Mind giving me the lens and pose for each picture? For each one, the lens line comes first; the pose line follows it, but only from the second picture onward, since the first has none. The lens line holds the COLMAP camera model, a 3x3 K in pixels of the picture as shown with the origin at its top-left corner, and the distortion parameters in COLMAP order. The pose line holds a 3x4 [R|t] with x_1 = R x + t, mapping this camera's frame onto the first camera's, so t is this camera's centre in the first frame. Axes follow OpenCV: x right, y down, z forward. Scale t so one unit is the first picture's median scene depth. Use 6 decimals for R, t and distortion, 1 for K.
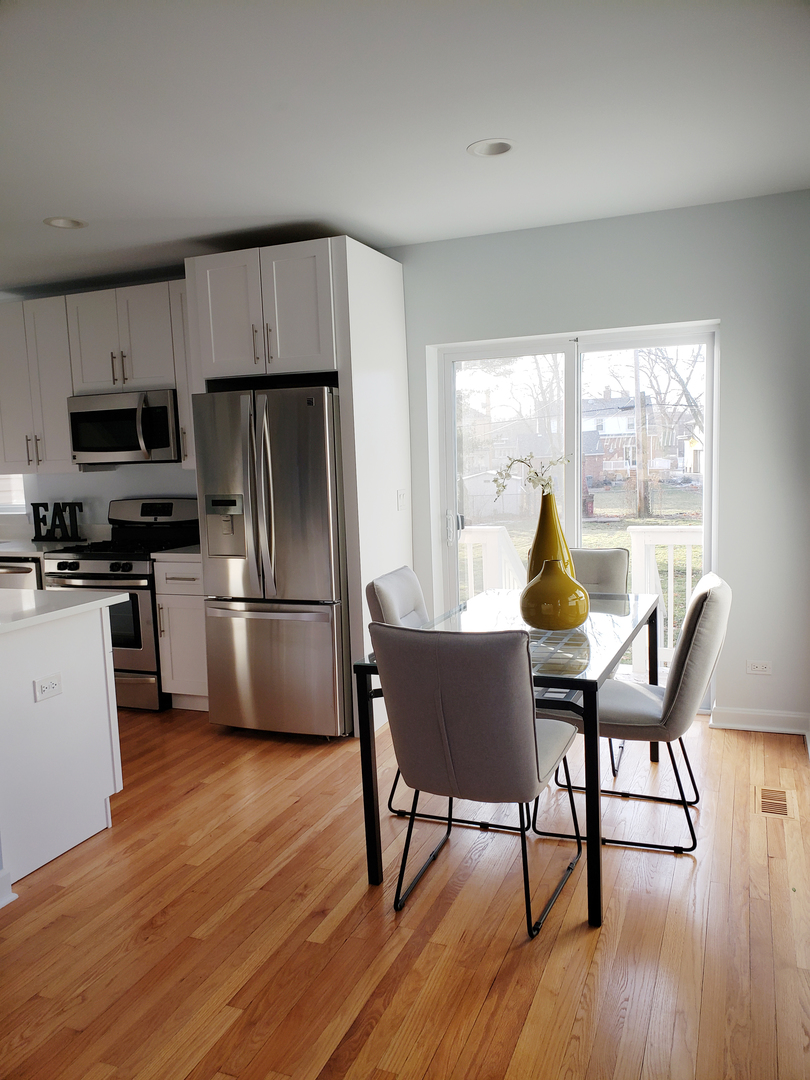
lens RADIAL K [[827.5, 0, 404.4], [0, 827.5, 541.1], [0, 0, 1]] dist [-0.013608, -0.004822]
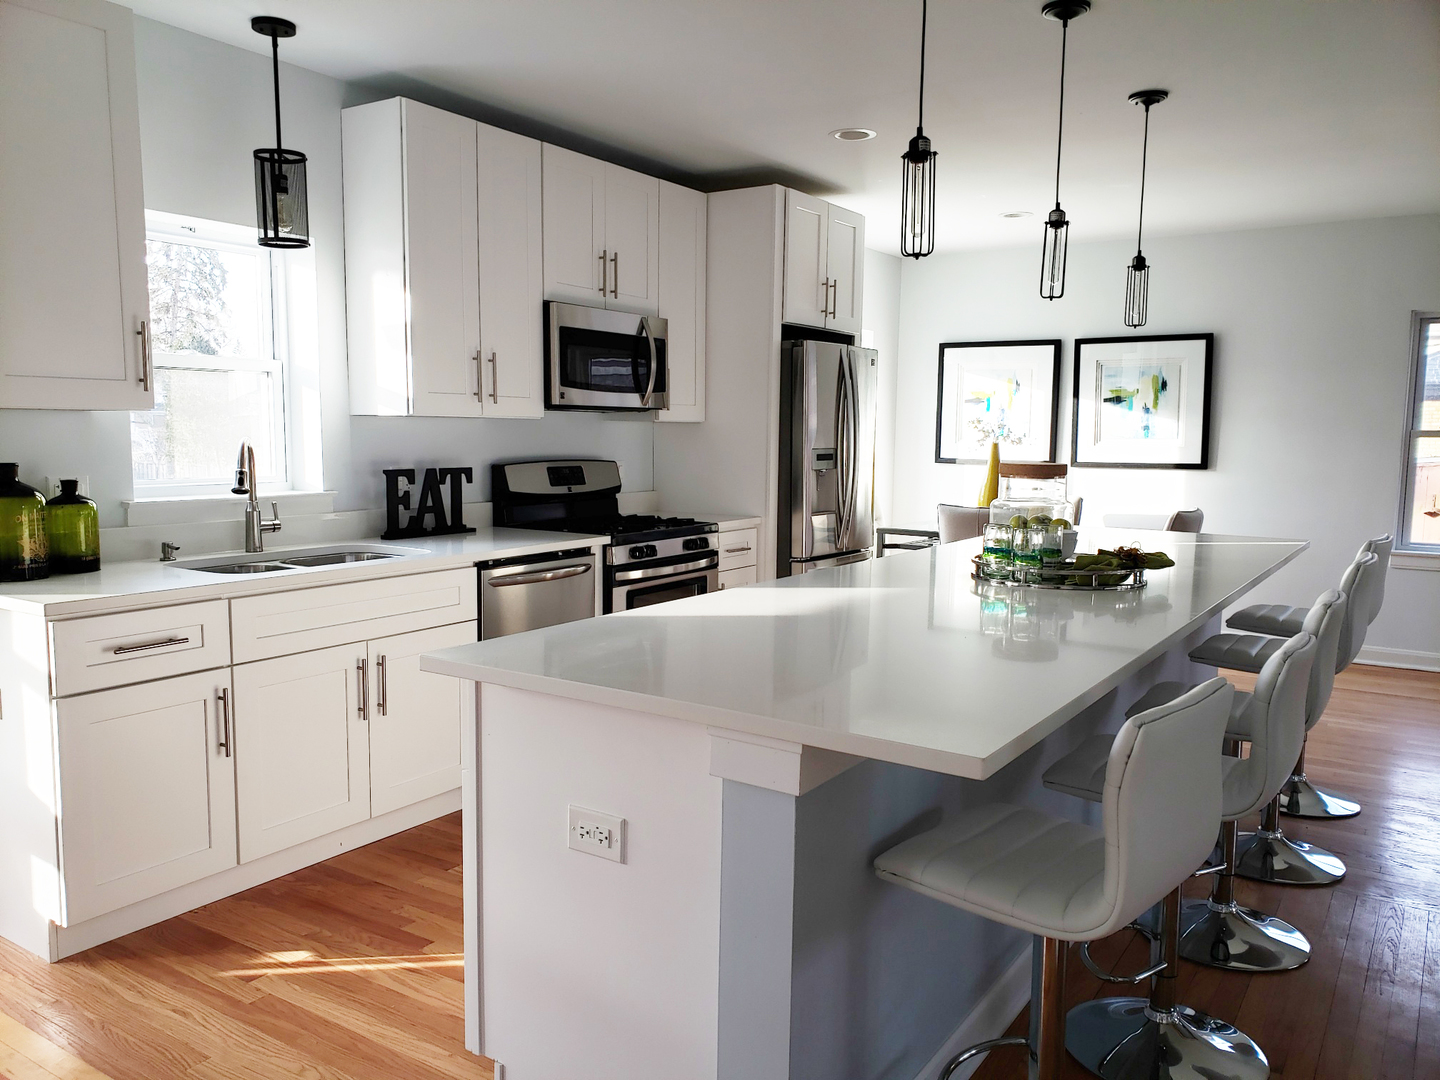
lens RADIAL K [[1137.1, 0, 741.4], [0, 1137.1, 547.2], [0, 0, 1]] dist [0.067020, -0.068444]
pose [[0.189359, -0.072631, 0.979218, -1.169874], [0.083677, 0.994826, 0.057608, -0.019702], [-0.978336, 0.071029, 0.194456, 0.638092]]
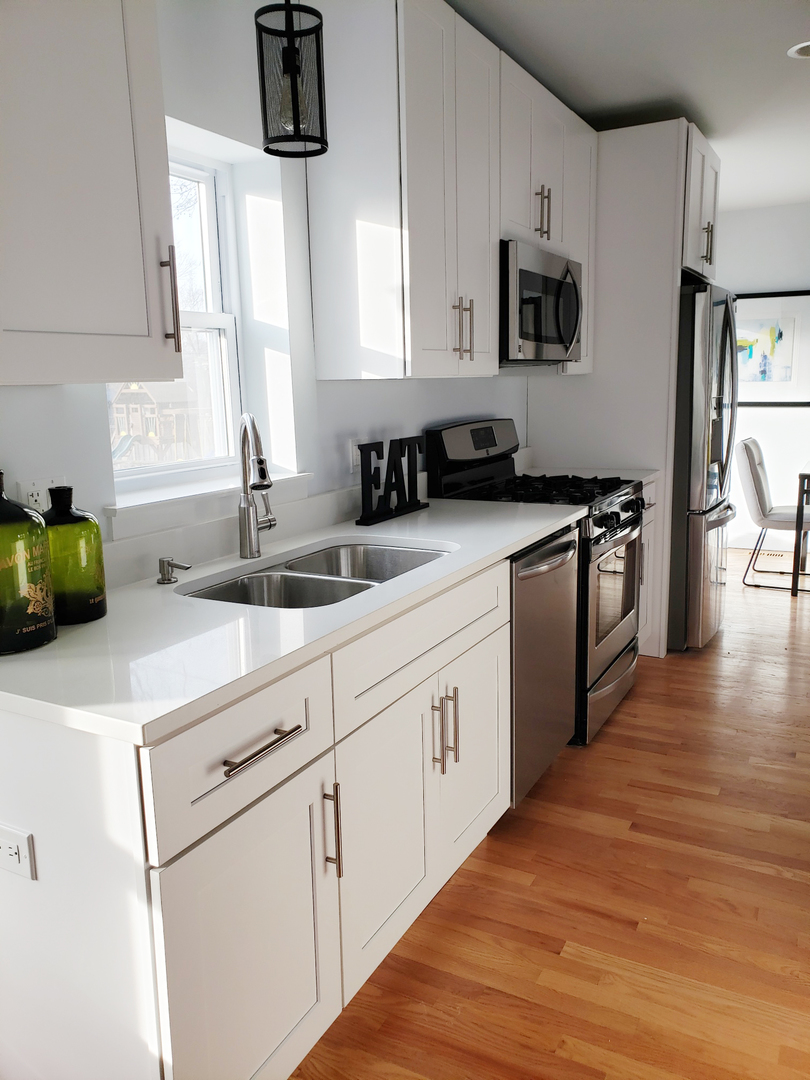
lens RADIAL K [[852.8, 0, 440.5], [0, 852.8, 528.5], [0, 0, 1]] dist [0.067020, -0.068444]
pose [[0.077408, -0.143779, 0.986578, -0.939376], [0.117280, 0.983990, 0.134200, -0.059504], [-0.990078, 0.105317, 0.093031, 0.932829]]
